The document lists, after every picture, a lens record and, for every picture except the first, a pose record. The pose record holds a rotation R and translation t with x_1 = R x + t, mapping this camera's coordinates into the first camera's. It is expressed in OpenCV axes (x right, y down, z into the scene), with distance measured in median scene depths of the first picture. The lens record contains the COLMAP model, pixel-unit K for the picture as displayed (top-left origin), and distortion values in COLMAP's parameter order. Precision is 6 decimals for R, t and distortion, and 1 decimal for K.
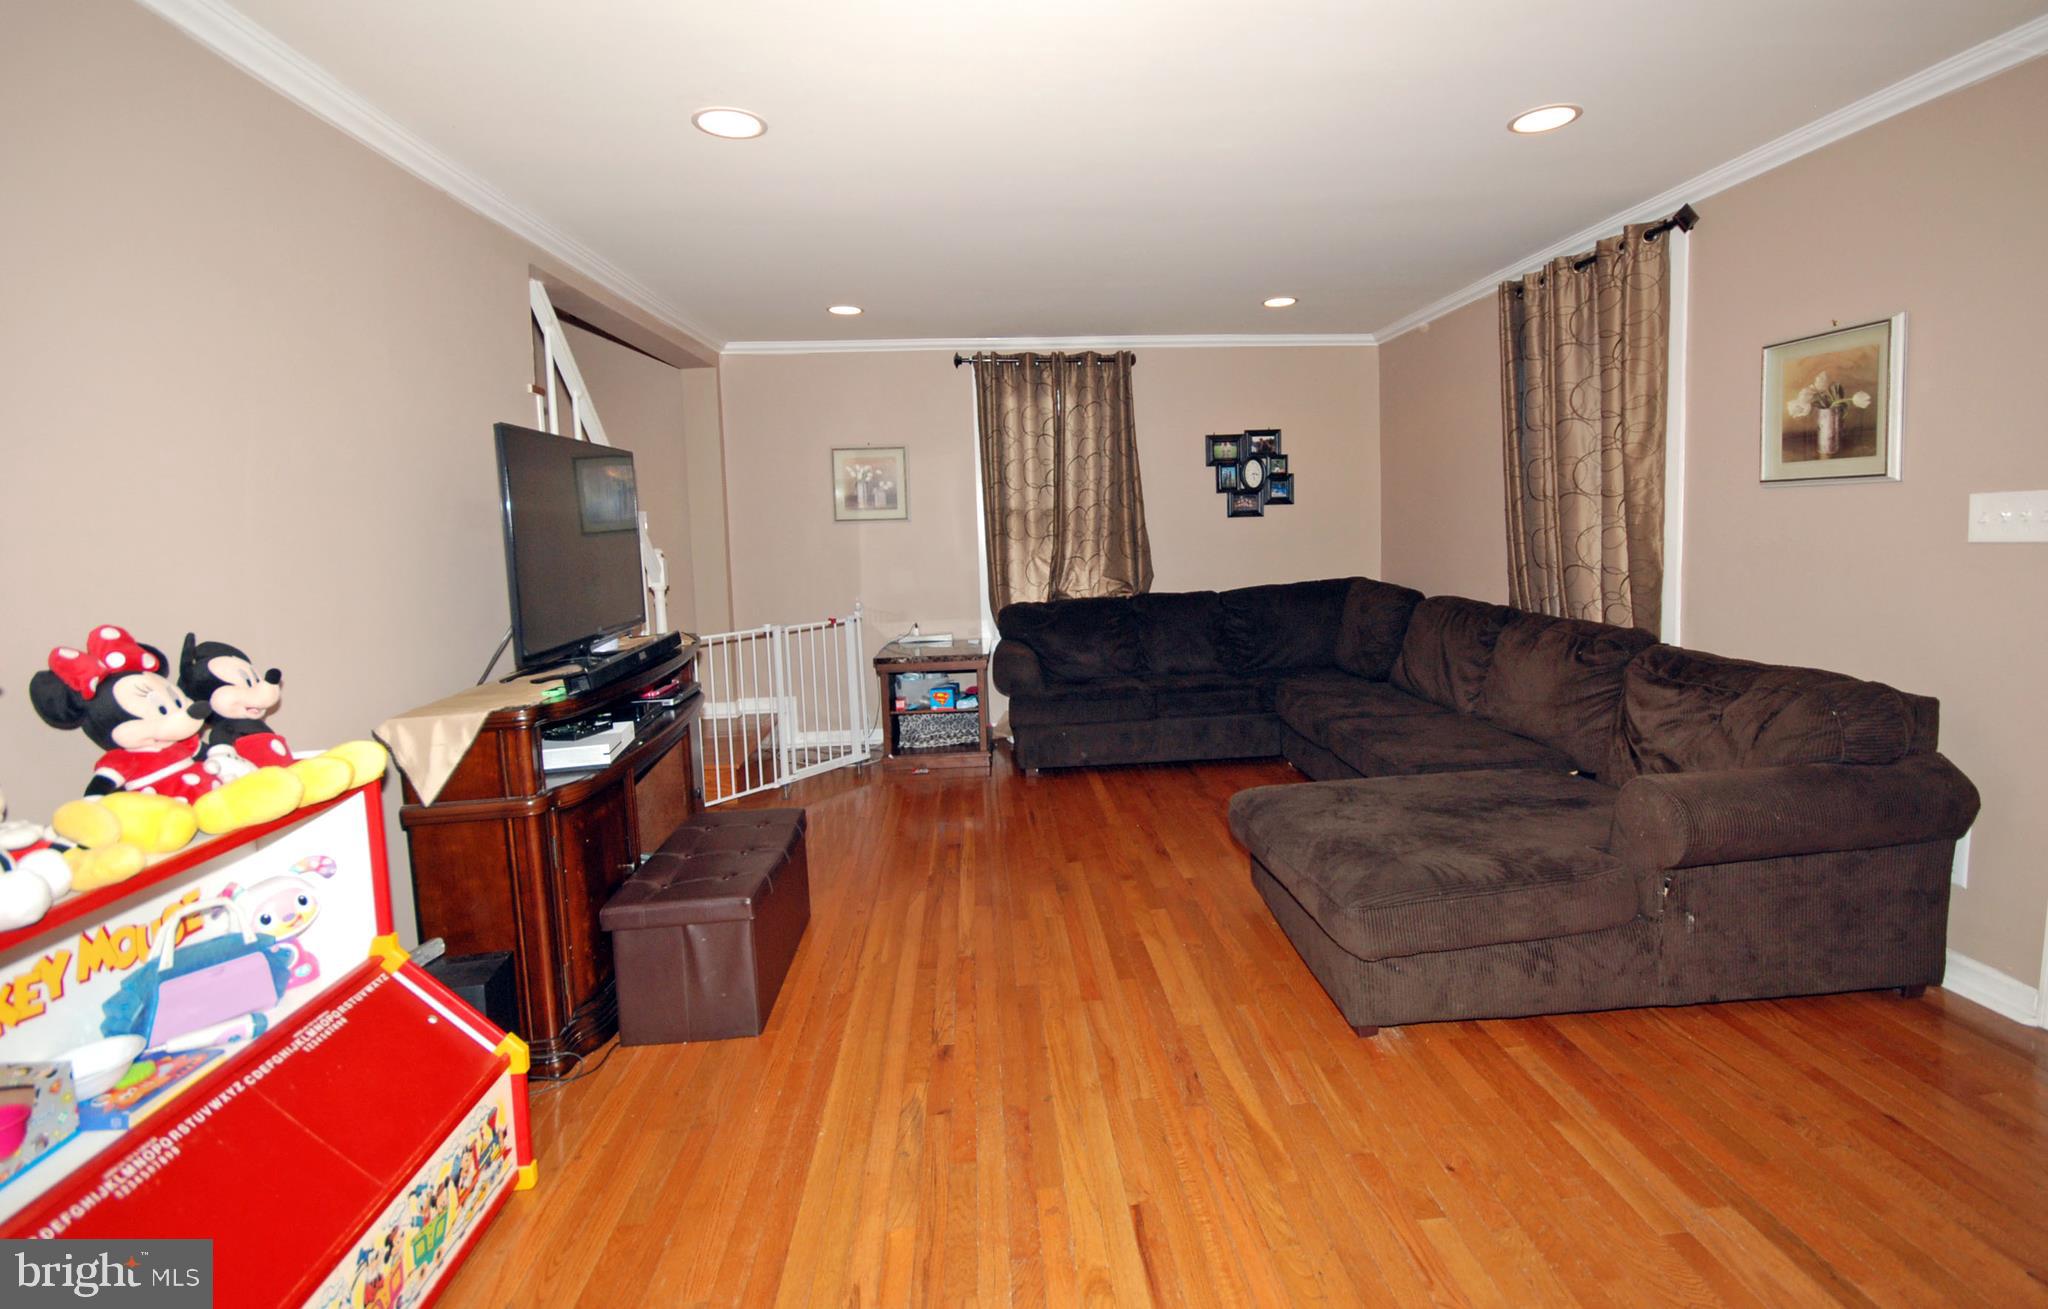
lens RADIAL K [[905.8, 0, 1028.1], [0, 905.8, 602.6], [0, 0, 1]] dist [-0.018666, -0.000145]
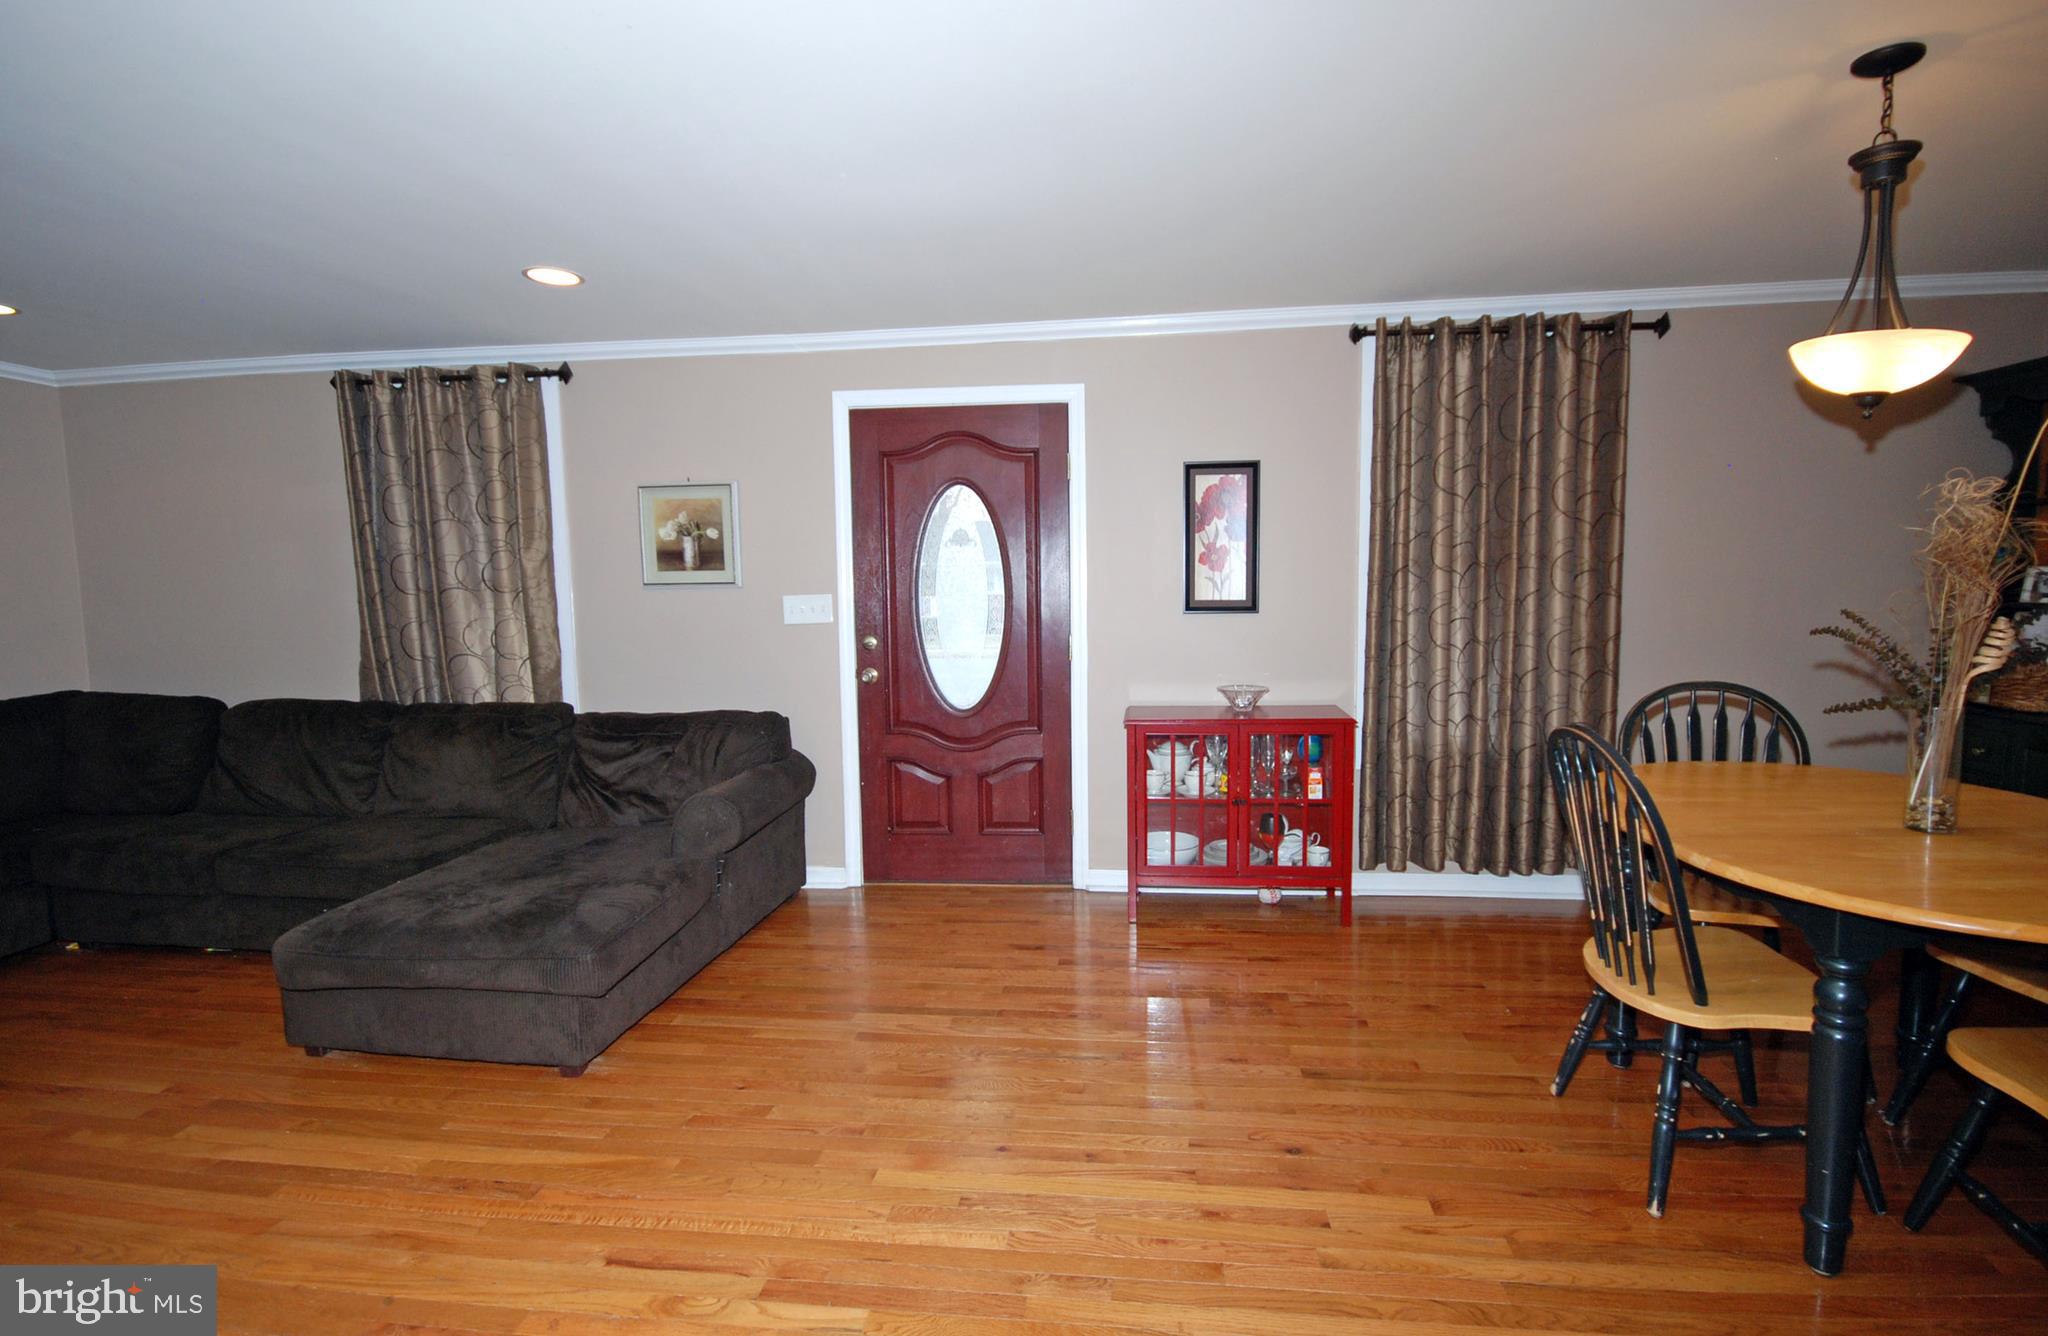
lens RADIAL K [[885.8, 0, 1024.0], [0, 885.8, 668.0], [0, 0, 1]] dist [-0.001327, -0.000283]
pose [[0.238526, -0.058648, 0.969364, -0.387050], [0.090789, 0.995150, 0.037868, -0.006217], [-0.966883, 0.078975, 0.242694, 0.121546]]
